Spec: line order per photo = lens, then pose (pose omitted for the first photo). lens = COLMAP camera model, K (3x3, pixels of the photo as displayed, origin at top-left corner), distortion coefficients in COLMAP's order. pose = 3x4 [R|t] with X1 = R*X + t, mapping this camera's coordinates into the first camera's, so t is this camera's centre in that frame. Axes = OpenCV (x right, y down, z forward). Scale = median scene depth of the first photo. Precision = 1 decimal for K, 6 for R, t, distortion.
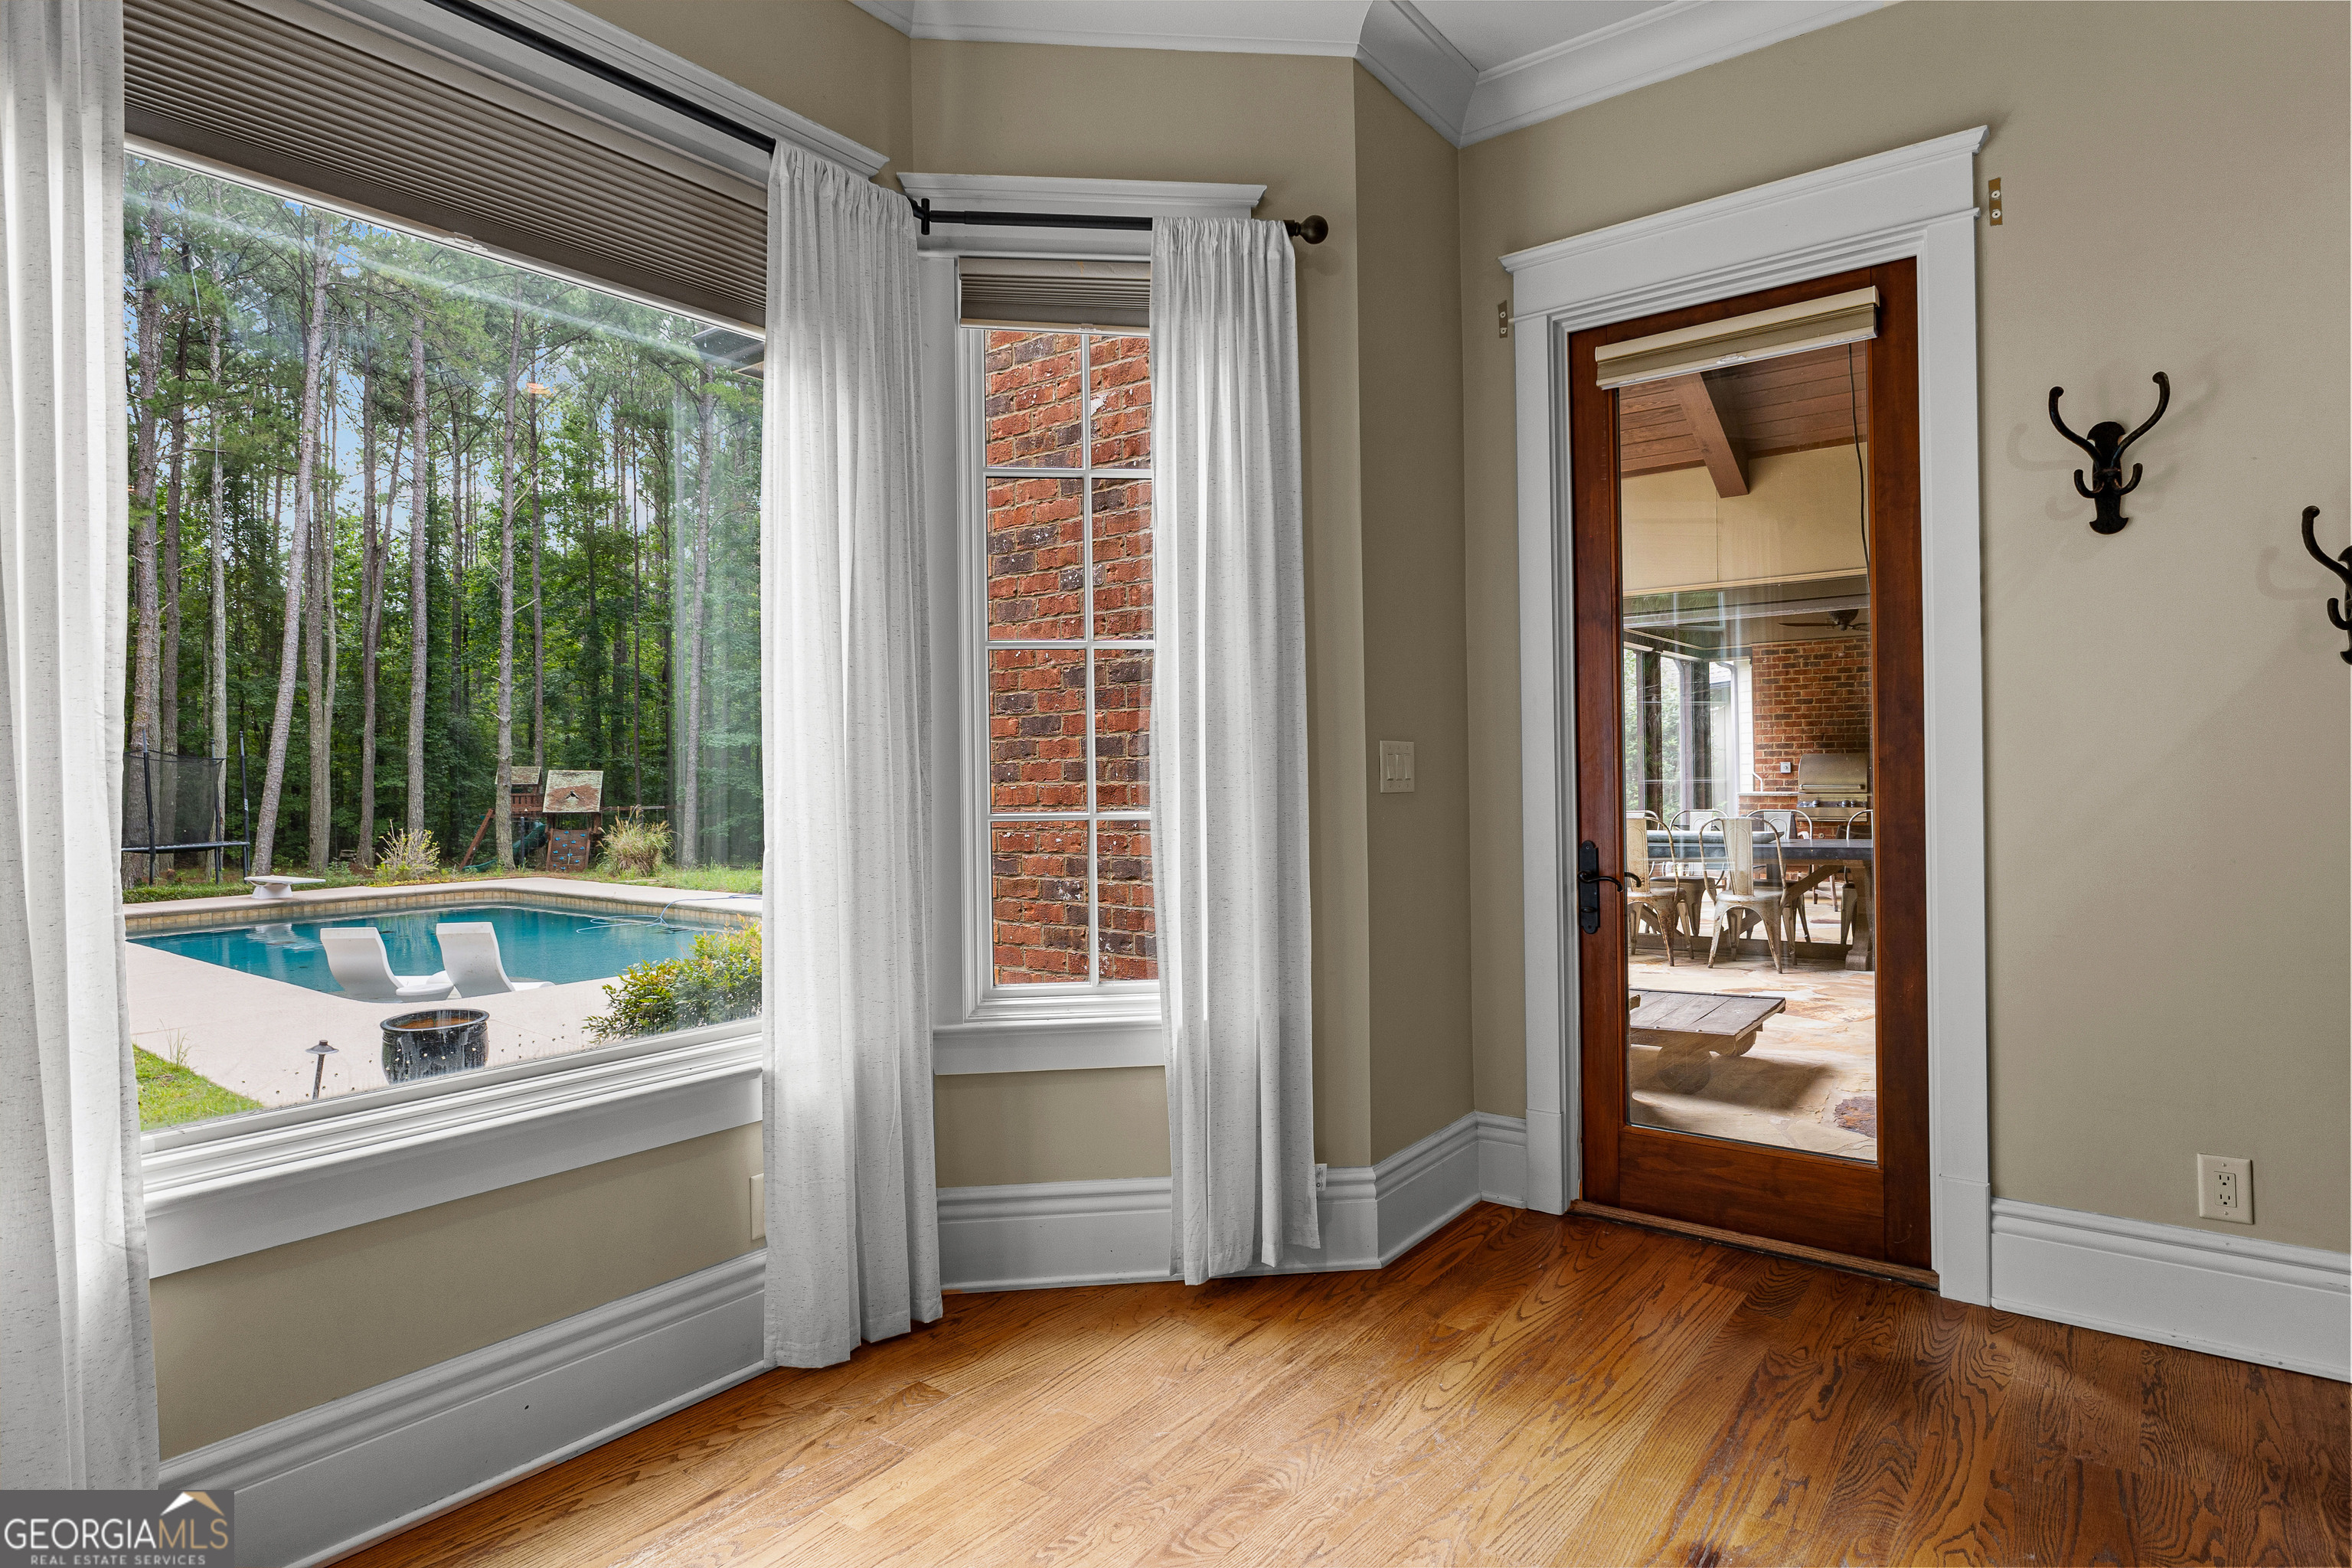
lens RADIAL K [[1253.8, 0, 1176.0], [0, 1253.8, 784.0], [0, 0, 1]] dist [0.001584, 0.000383]
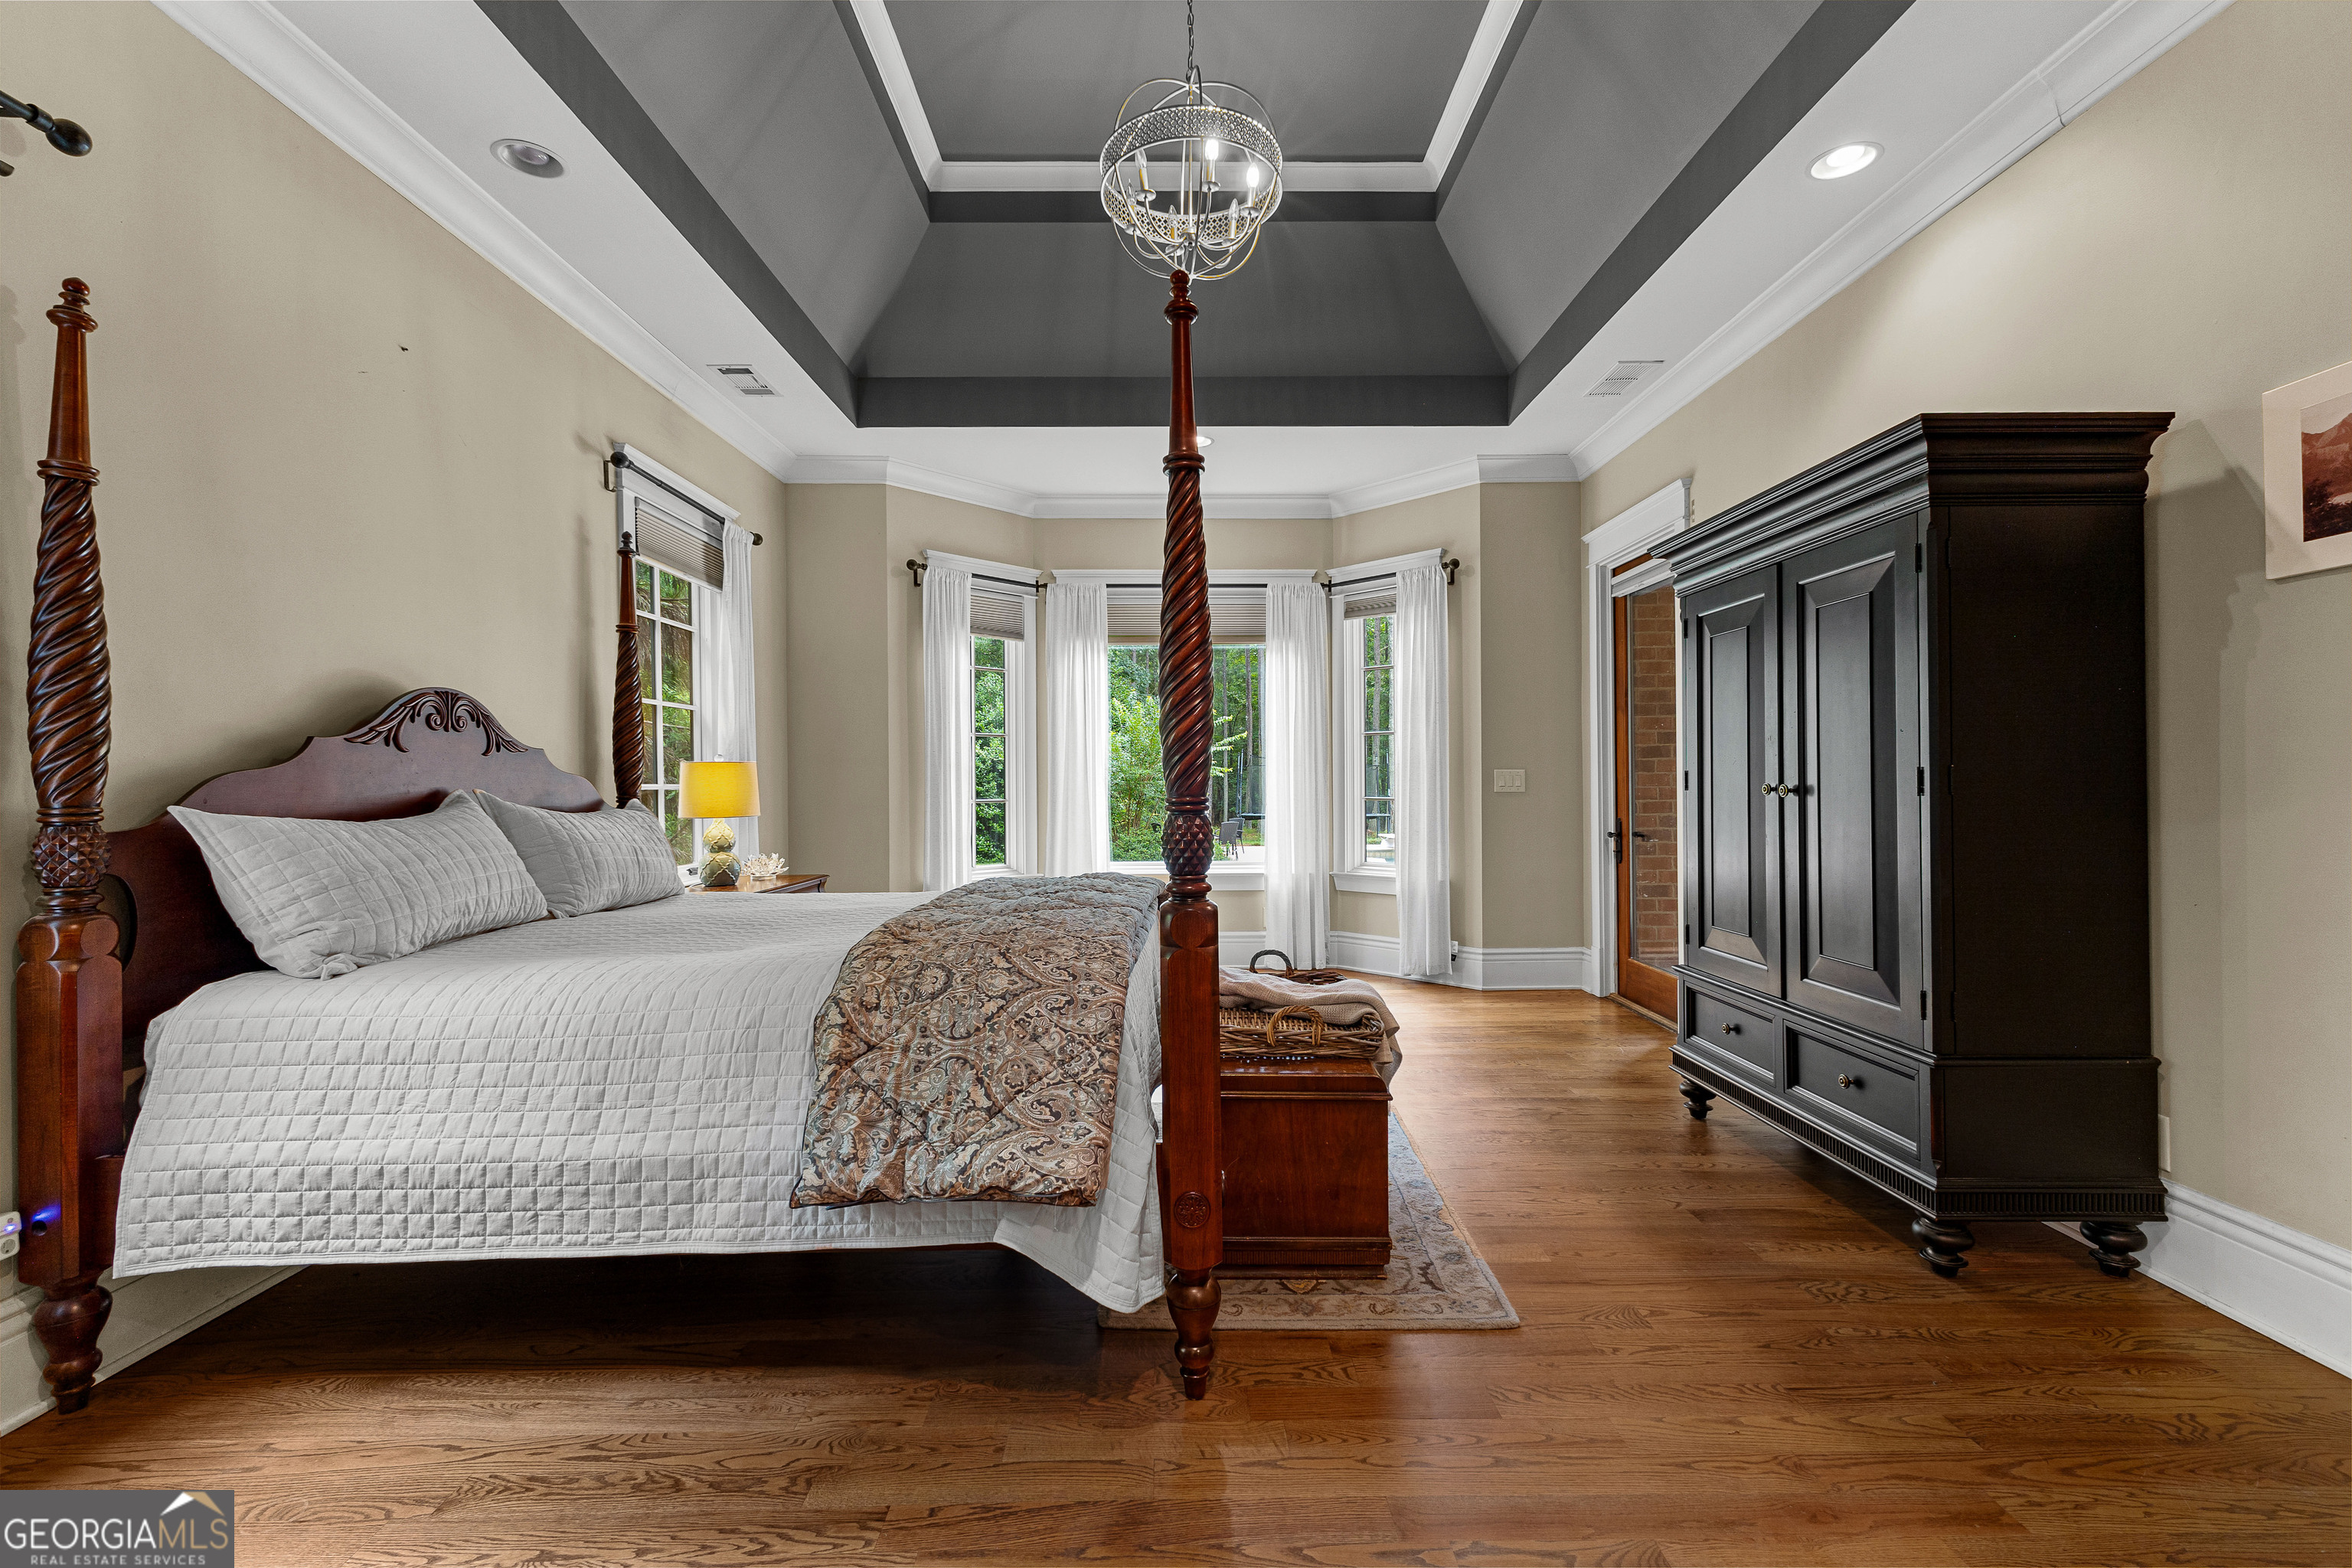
lens RADIAL K [[1008.7, 0, 1177.7], [0, 1008.7, 776.5], [0, 0, 1]] dist [0.015255, -0.005297]
pose [[0.611970, 0.003179, -0.790875, 1.385947], [-0.004960, 0.999988, 0.000182, -0.020283], [0.790866, 0.003811, 0.611978, -0.665010]]
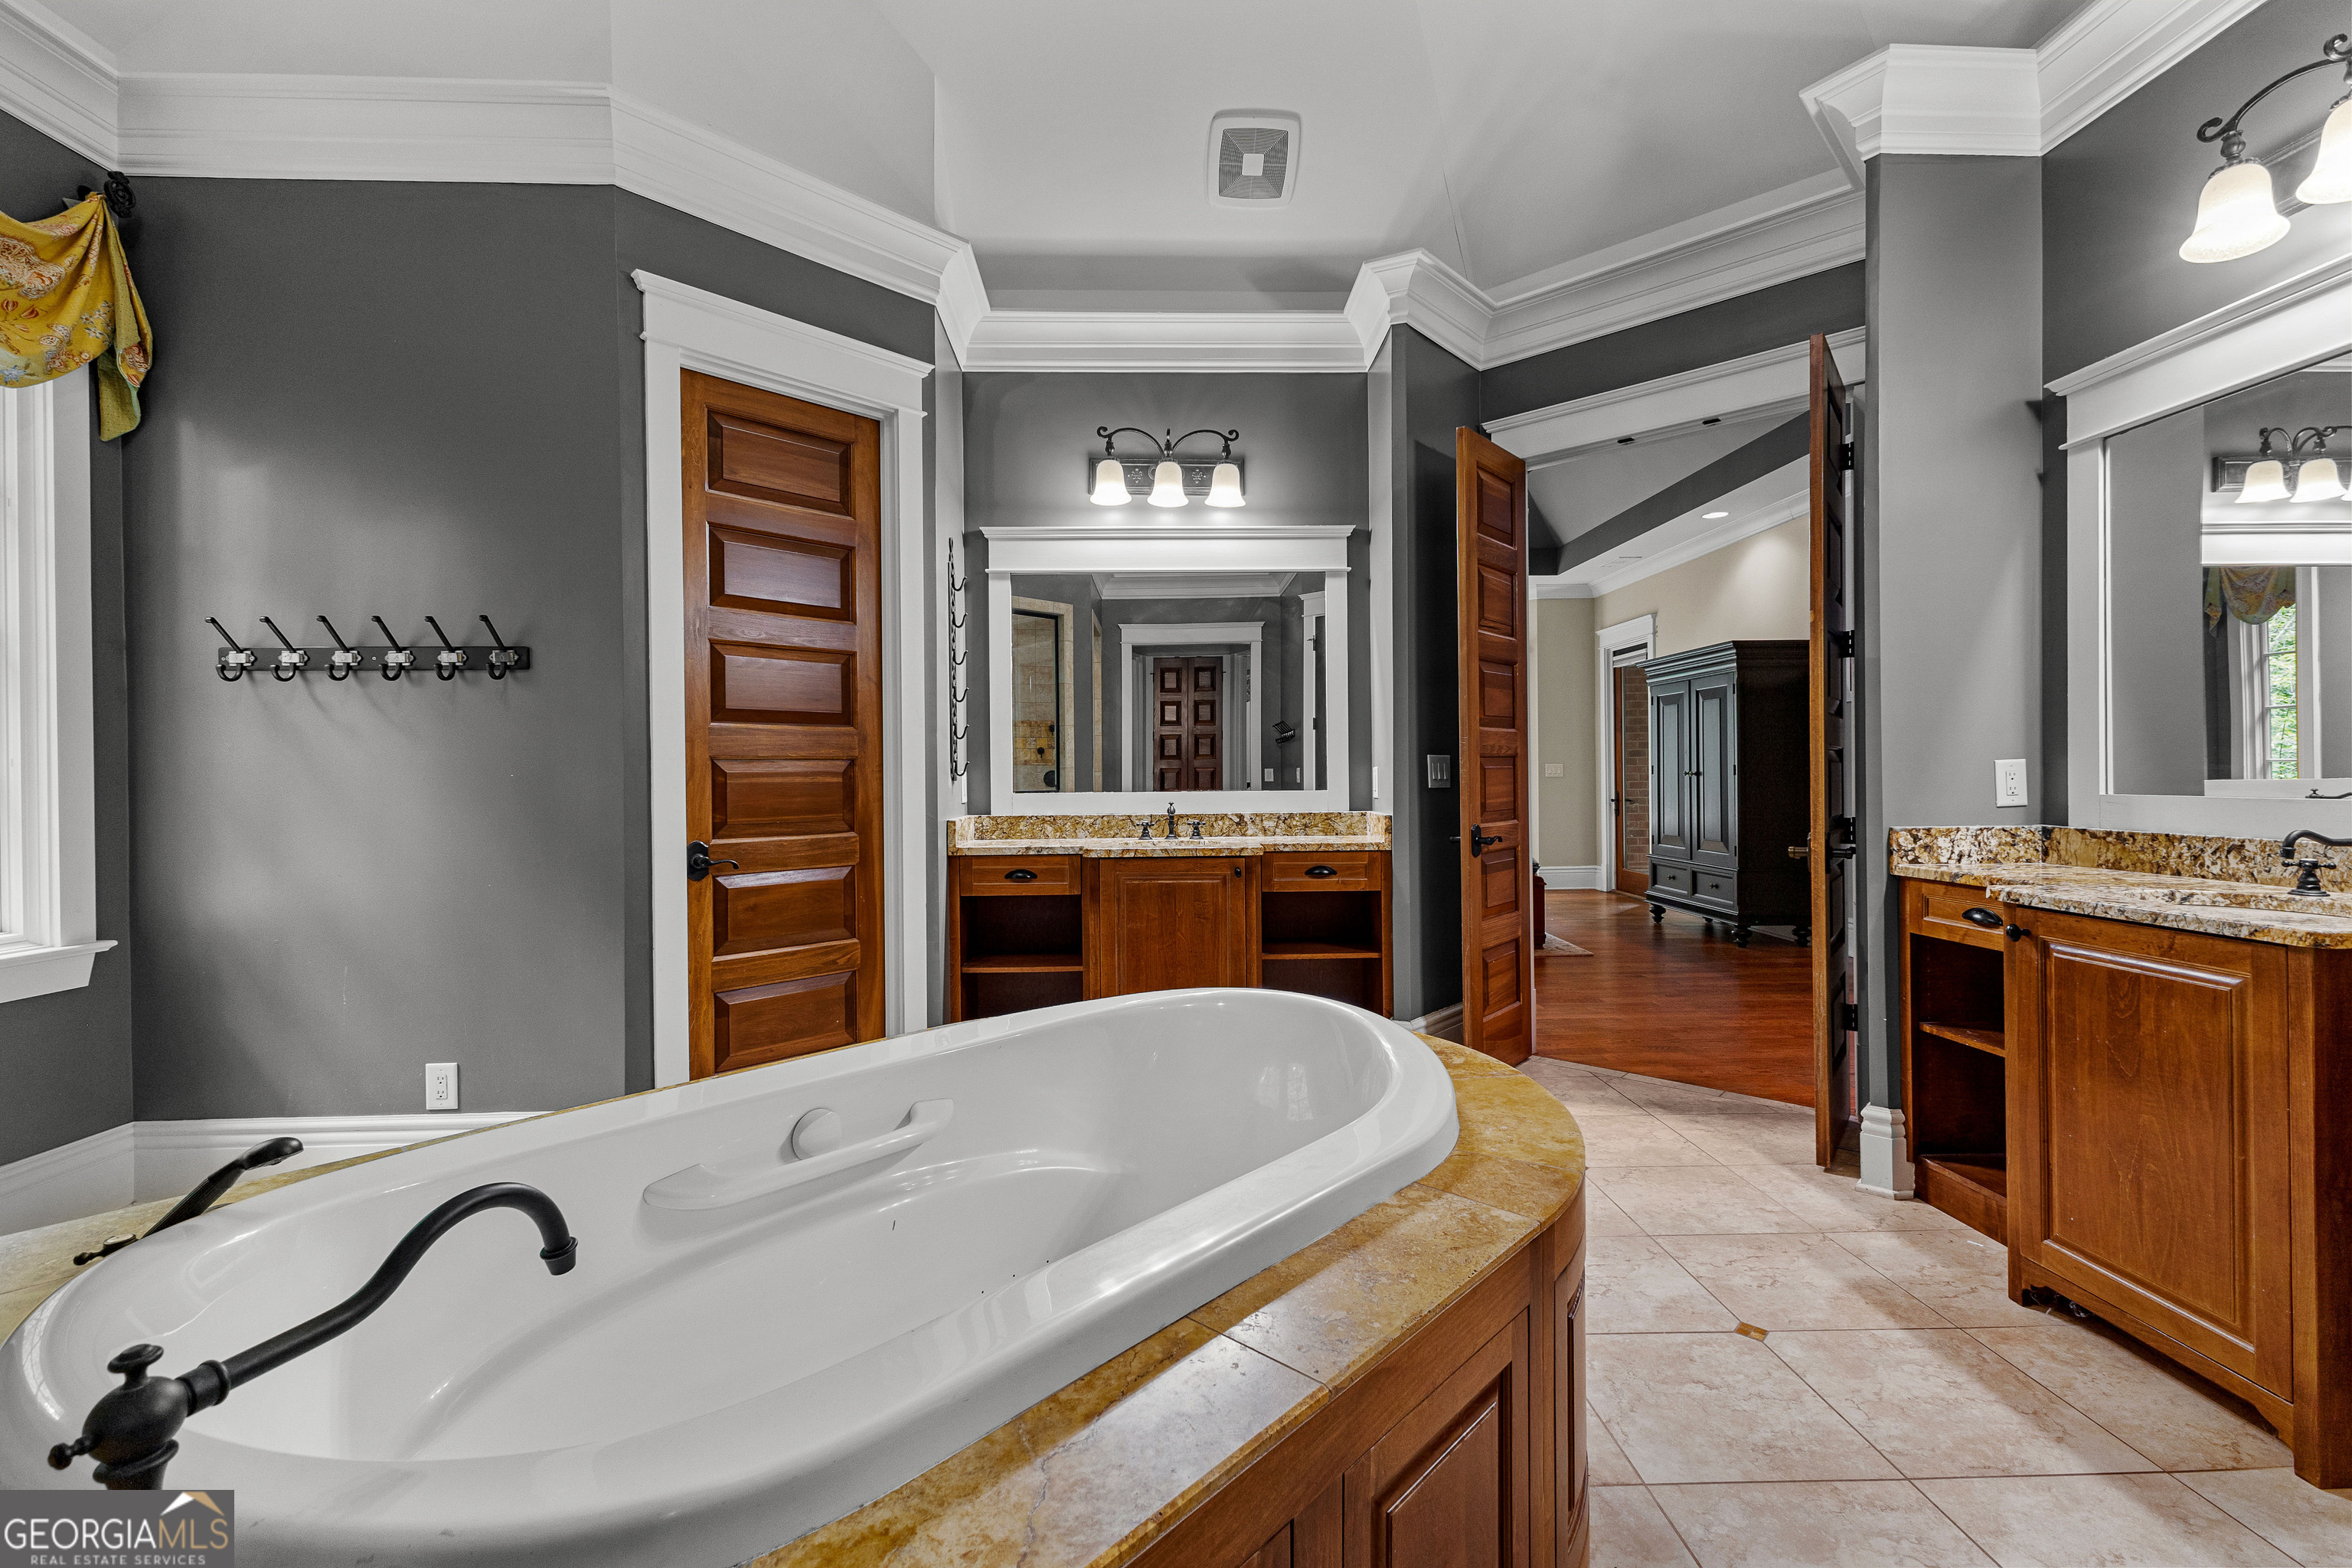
lens RADIAL K [[1008.7, 0, 1177.7], [0, 1008.7, 776.5], [0, 0, 1]] dist [0.015255, -0.005297]
pose [[0.626164, 0.006199, -0.779667, 2.121505], [-0.000432, 0.999971, 0.007604, -0.021279], [0.779692, -0.004425, 0.626148, -2.139634]]
